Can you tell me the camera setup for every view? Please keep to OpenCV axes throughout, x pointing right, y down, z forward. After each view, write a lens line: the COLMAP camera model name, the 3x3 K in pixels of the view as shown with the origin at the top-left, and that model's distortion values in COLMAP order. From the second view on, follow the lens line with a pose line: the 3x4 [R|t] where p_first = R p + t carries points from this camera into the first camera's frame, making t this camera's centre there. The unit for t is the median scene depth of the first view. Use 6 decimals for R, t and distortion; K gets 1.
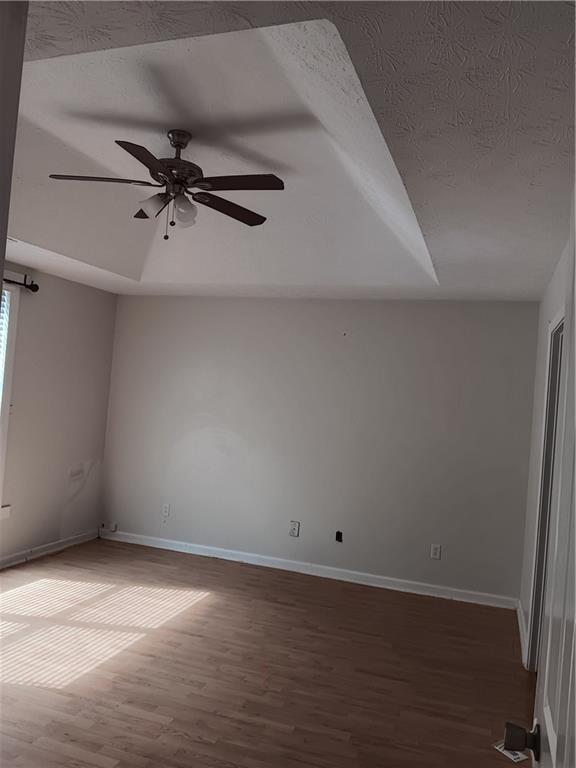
lens RADIAL K [[609.8, 0, 285.6], [0, 609.8, 383.7], [0, 0, 1]] dist [0.089818, -0.179785]
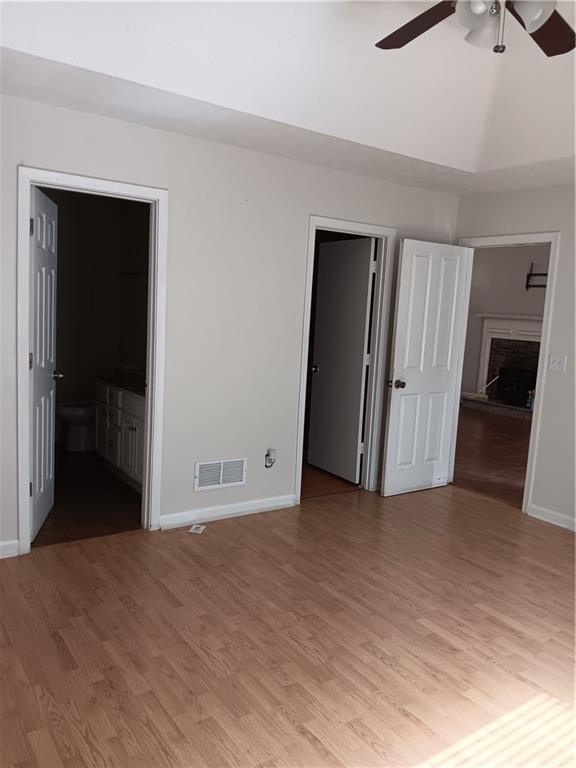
lens RADIAL K [[609.8, 0, 285.6], [0, 609.8, 383.7], [0, 0, 1]] dist [0.089818, -0.179785]
pose [[-0.810475, -0.191013, 0.553755, -0.474209], [-0.130092, 0.980426, 0.147787, 0.030340], [-0.571145, 0.047738, -0.819460, 1.845487]]
